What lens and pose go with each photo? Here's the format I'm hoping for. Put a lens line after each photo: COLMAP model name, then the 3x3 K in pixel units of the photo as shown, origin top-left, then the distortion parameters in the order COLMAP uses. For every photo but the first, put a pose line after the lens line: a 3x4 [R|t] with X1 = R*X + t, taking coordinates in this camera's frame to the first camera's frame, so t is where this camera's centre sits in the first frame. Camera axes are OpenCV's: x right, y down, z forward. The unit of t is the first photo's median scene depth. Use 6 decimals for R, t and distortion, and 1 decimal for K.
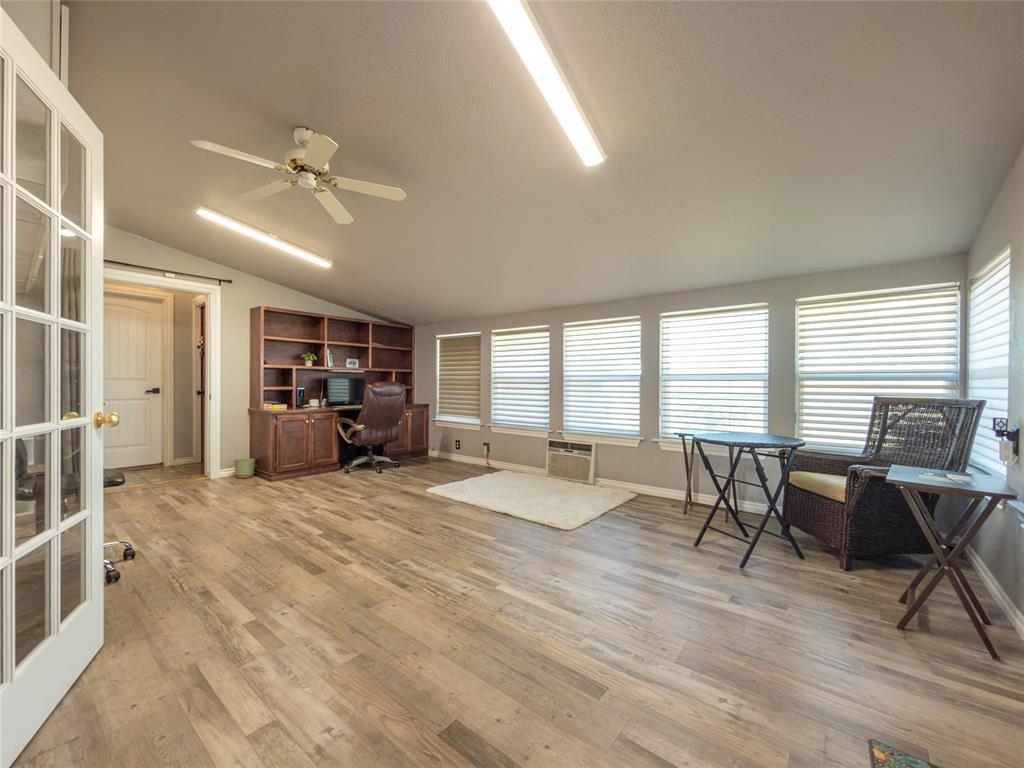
lens RADIAL K [[415.7, 0, 506.8], [0, 415.7, 379.8], [0, 0, 1]] dist [-0.001355, -0.000185]
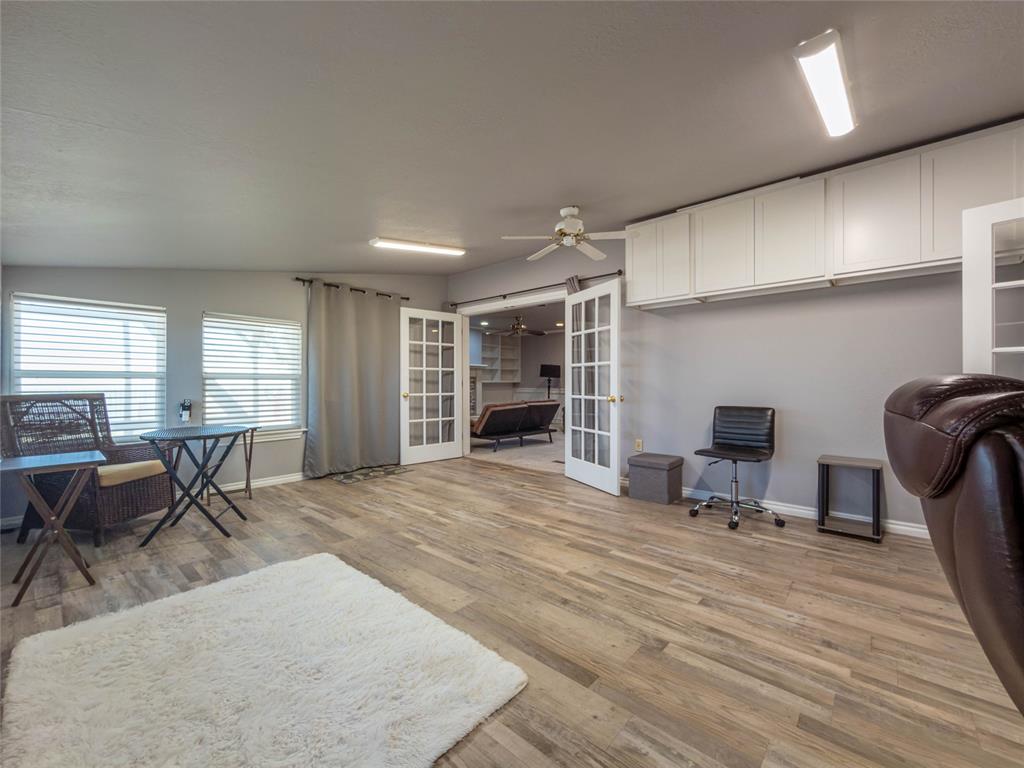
lens RADIAL K [[415.7, 0, 515.7], [0, 415.7, 387.3], [0, 0, 1]] dist [-0.001355, -0.000185]
pose [[-0.999685, -0.005658, 0.024437, -0.273238], [-0.005618, 0.999983, 0.001711, 0.021680], [-0.024446, 0.001573, -0.999700, 1.947539]]
